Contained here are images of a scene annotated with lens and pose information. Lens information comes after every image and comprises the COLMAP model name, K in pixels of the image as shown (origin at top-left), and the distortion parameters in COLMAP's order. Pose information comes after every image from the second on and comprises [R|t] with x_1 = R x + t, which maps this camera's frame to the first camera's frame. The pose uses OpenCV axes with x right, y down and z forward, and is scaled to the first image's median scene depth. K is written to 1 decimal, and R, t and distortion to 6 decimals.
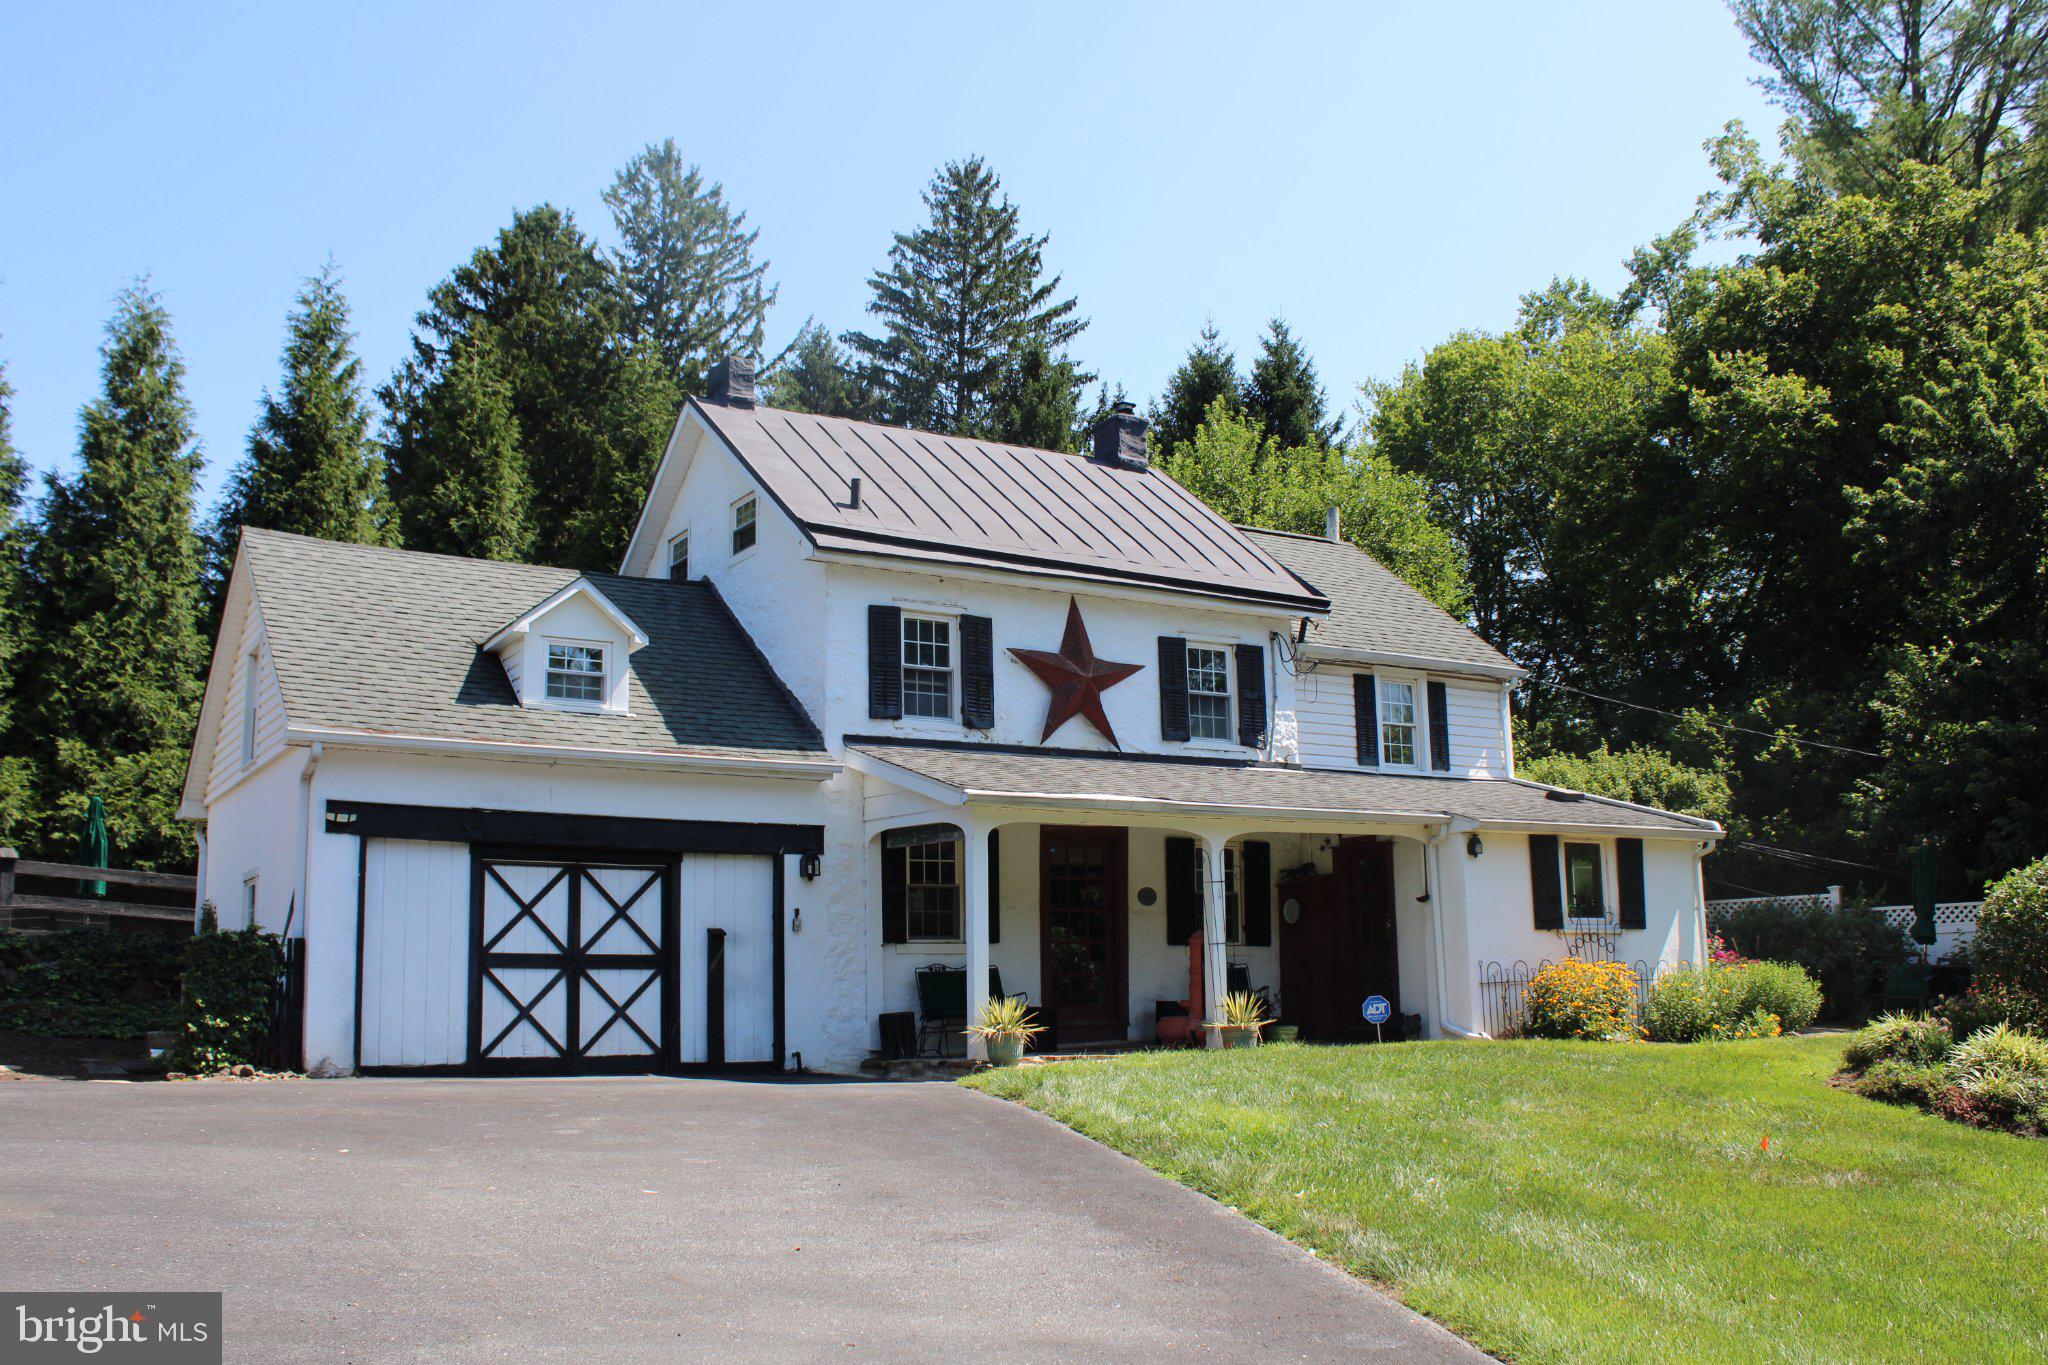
lens RADIAL K [[1953.3, 0, 1014.5], [0, 1953.3, 684.2], [0, 0, 1]] dist [-0.157224, 0.179687]
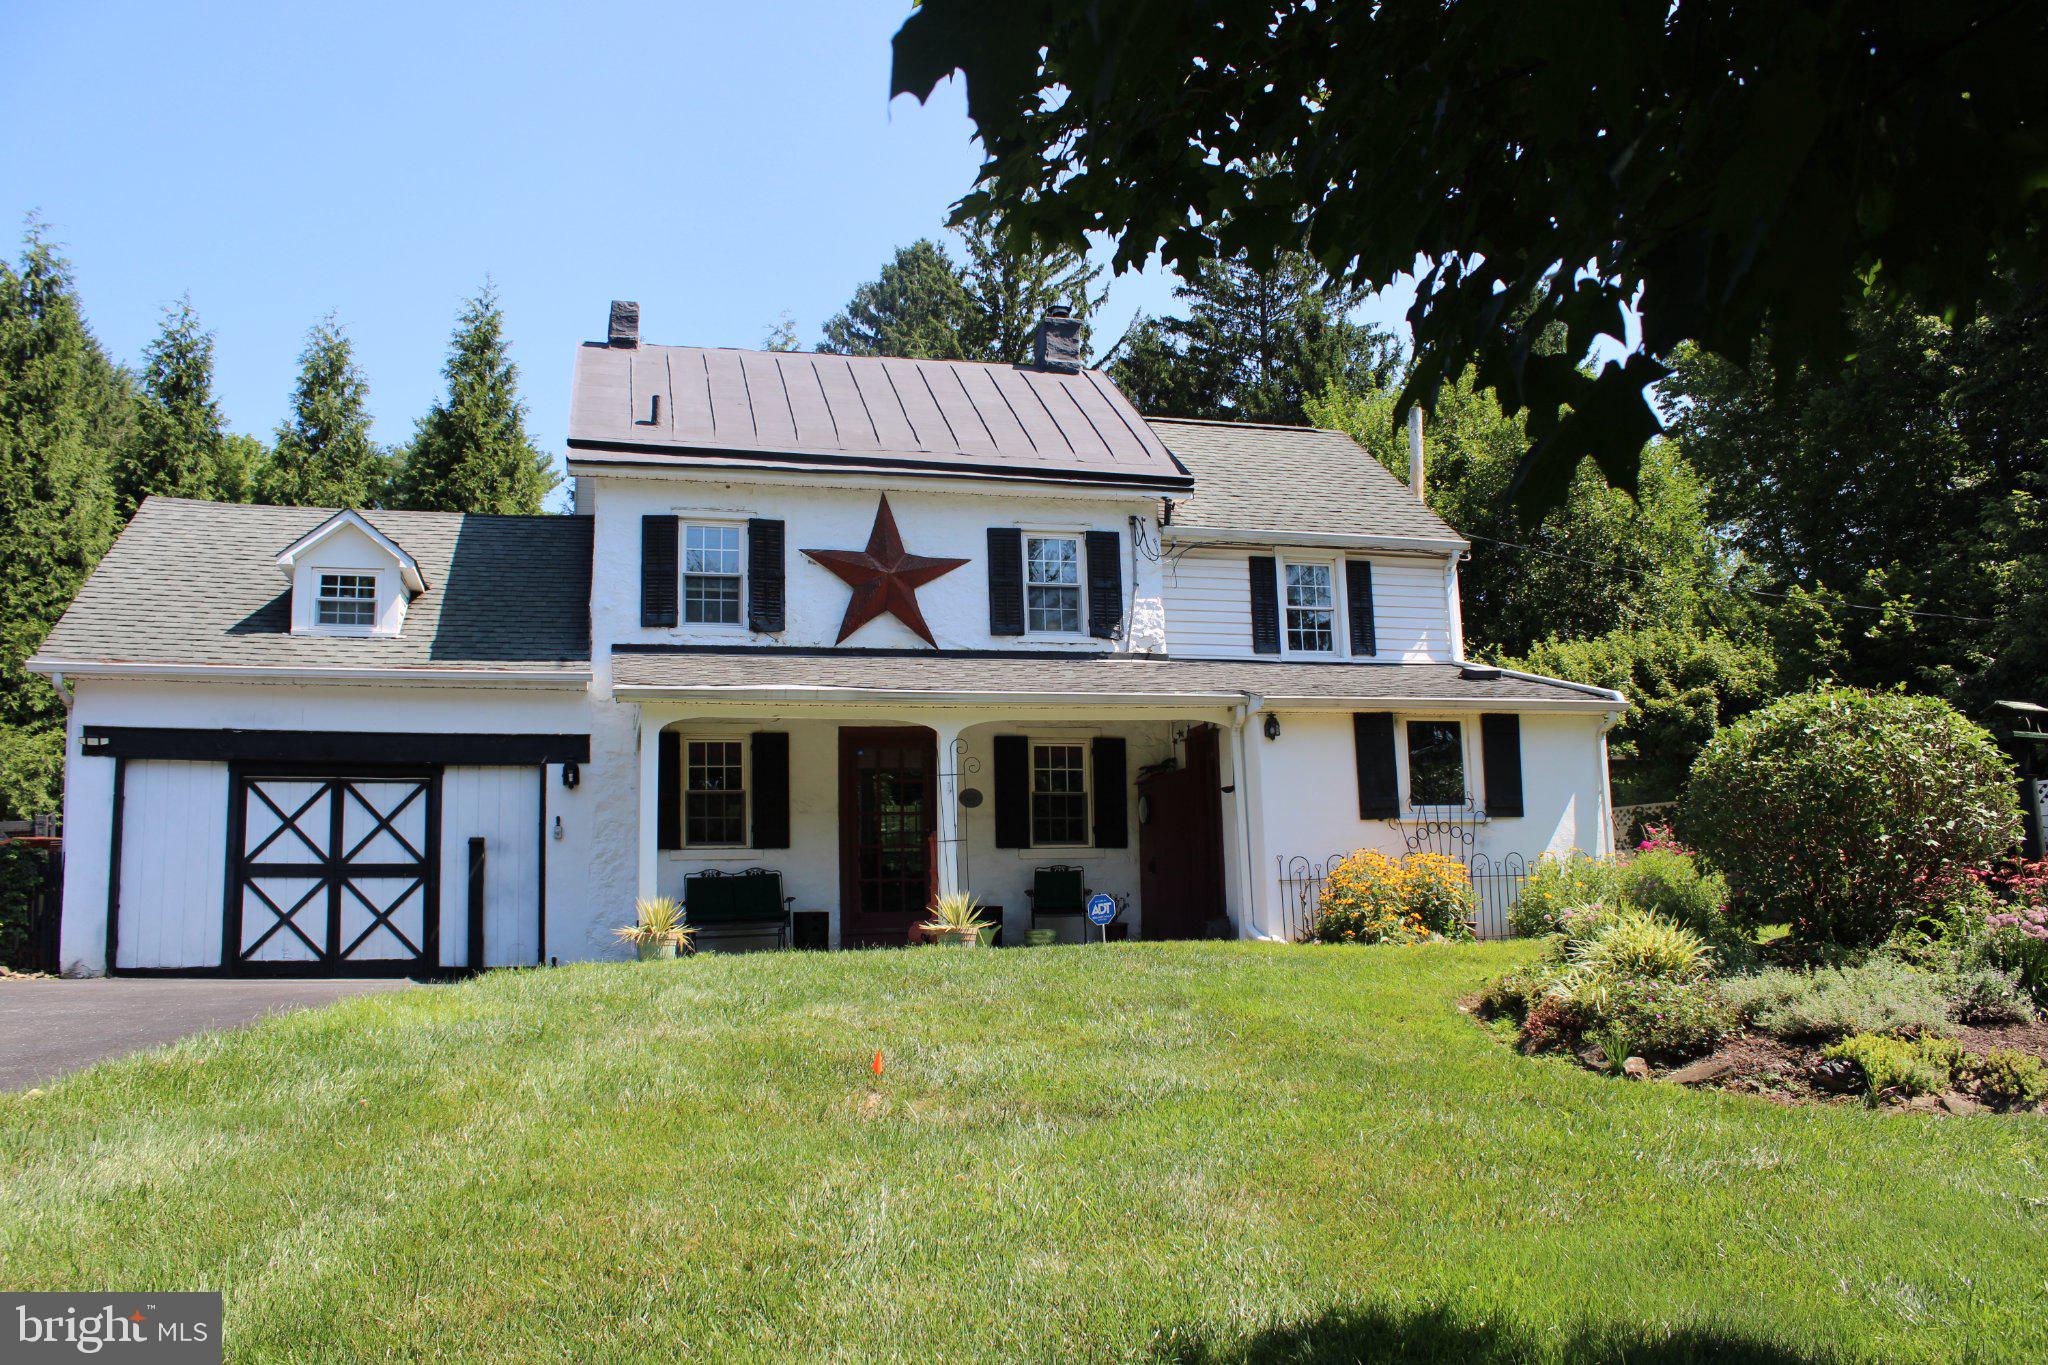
lens RADIAL K [[1692.9, 0, 1013.0], [0, 1692.9, 686.4], [0, 0, 1]] dist [-0.169347, 0.149843]
pose [[0.953219, -0.054904, -0.297253, 0.341597], [0.059475, 0.998210, 0.006348, 0.050575], [0.296372, -0.023730, 0.954778, 0.214271]]
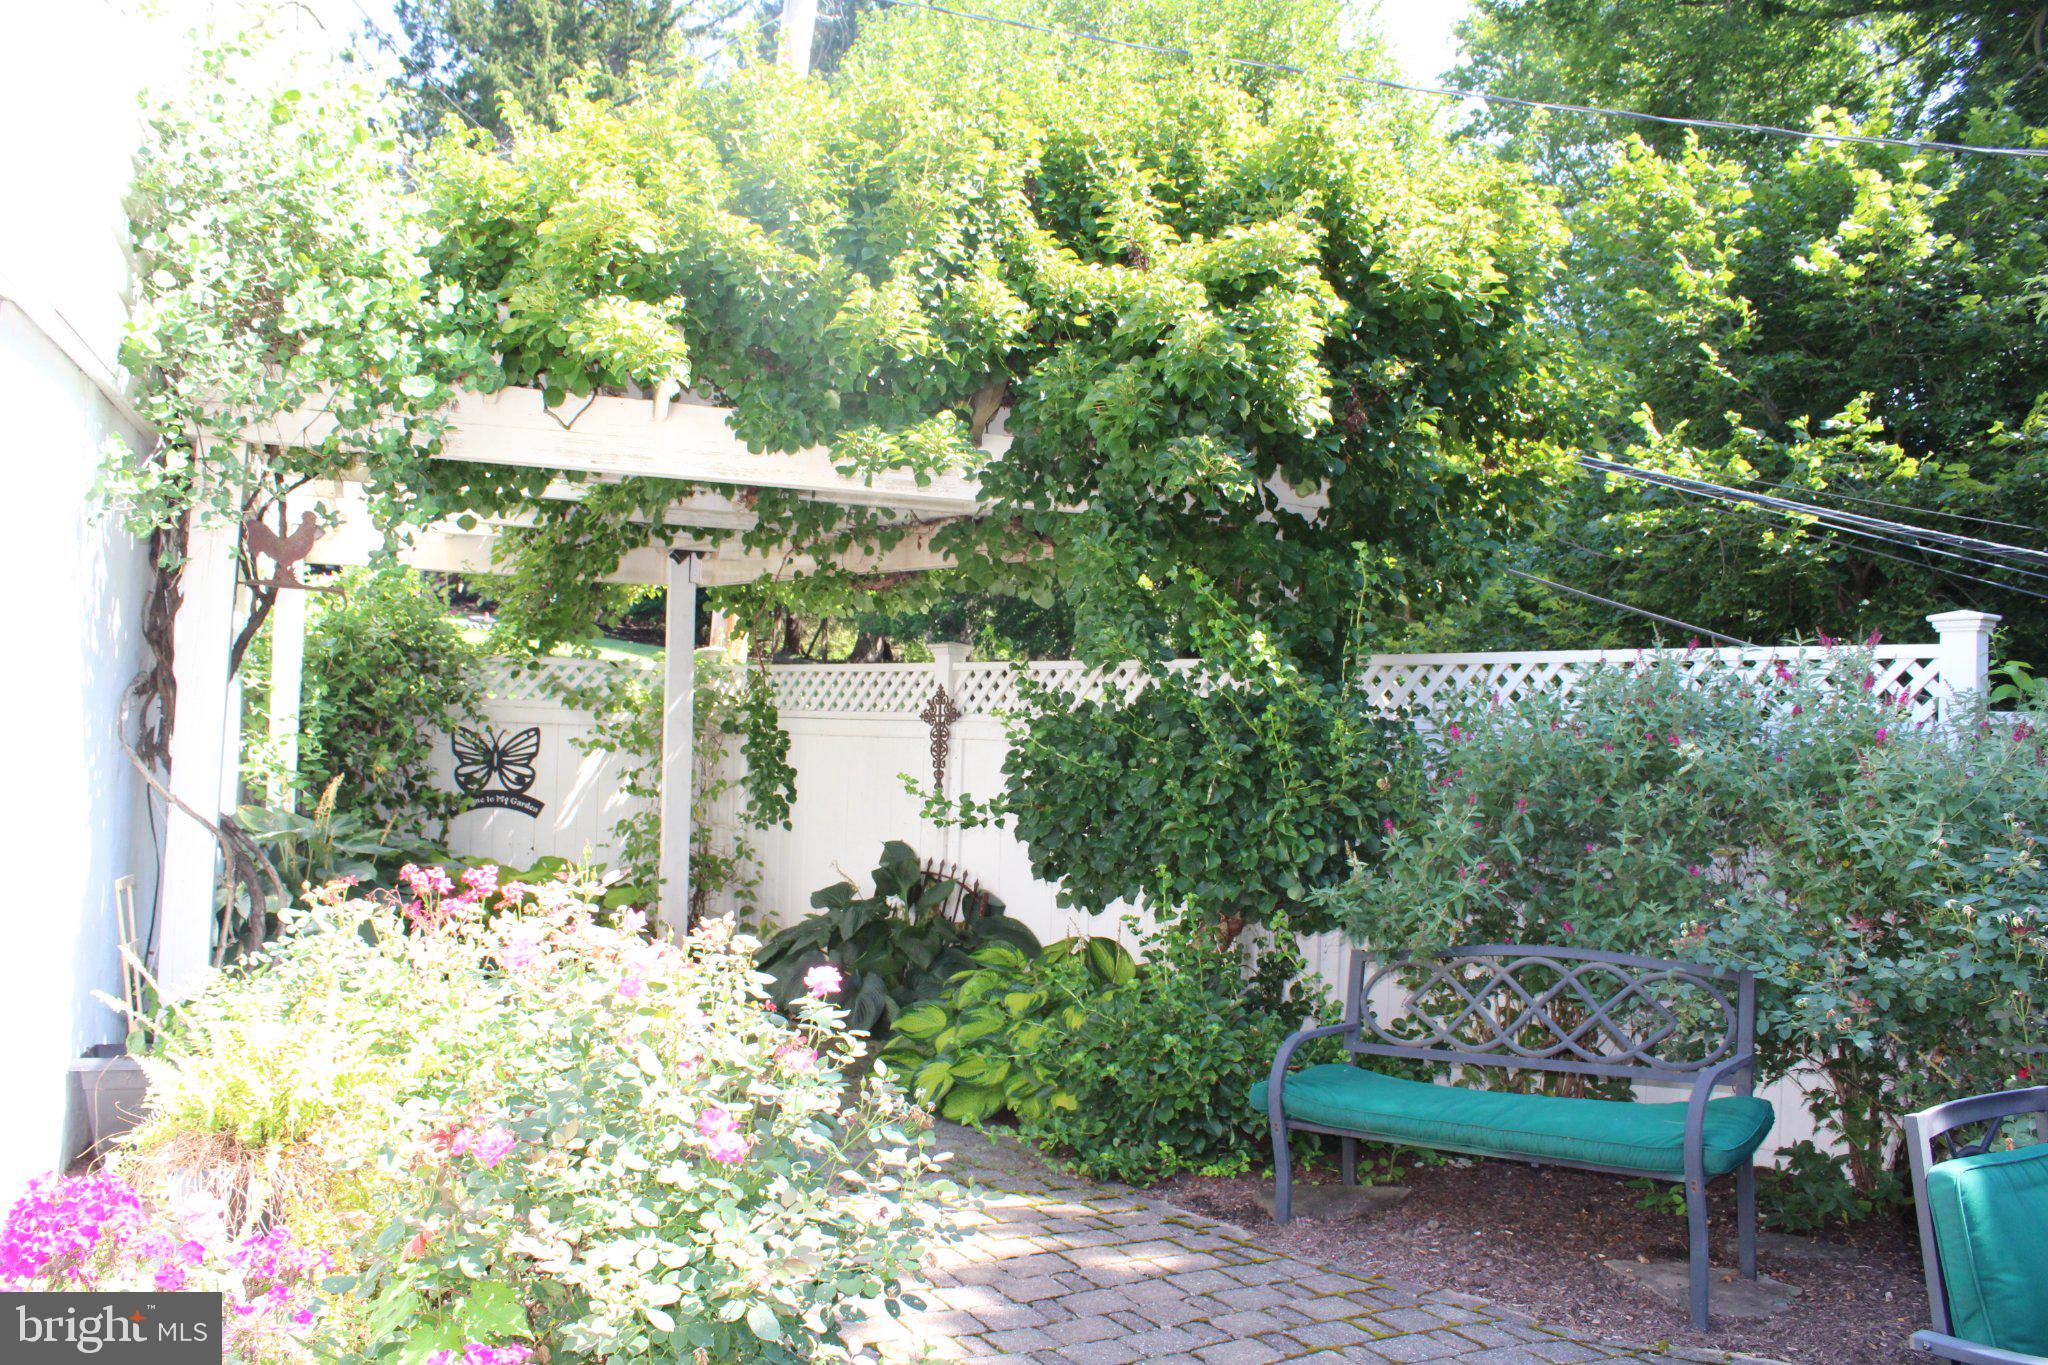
lens RADIAL K [[1692.9, 0, 1013.0], [0, 1692.9, 686.4], [0, 0, 1]] dist [-0.169347, 0.149843]
pose [[0.983066, 0.044539, -0.177754, 0.447235], [-0.020501, 0.990655, 0.134844, 0.114699], [0.182099, -0.128916, 0.974793, 0.996647]]
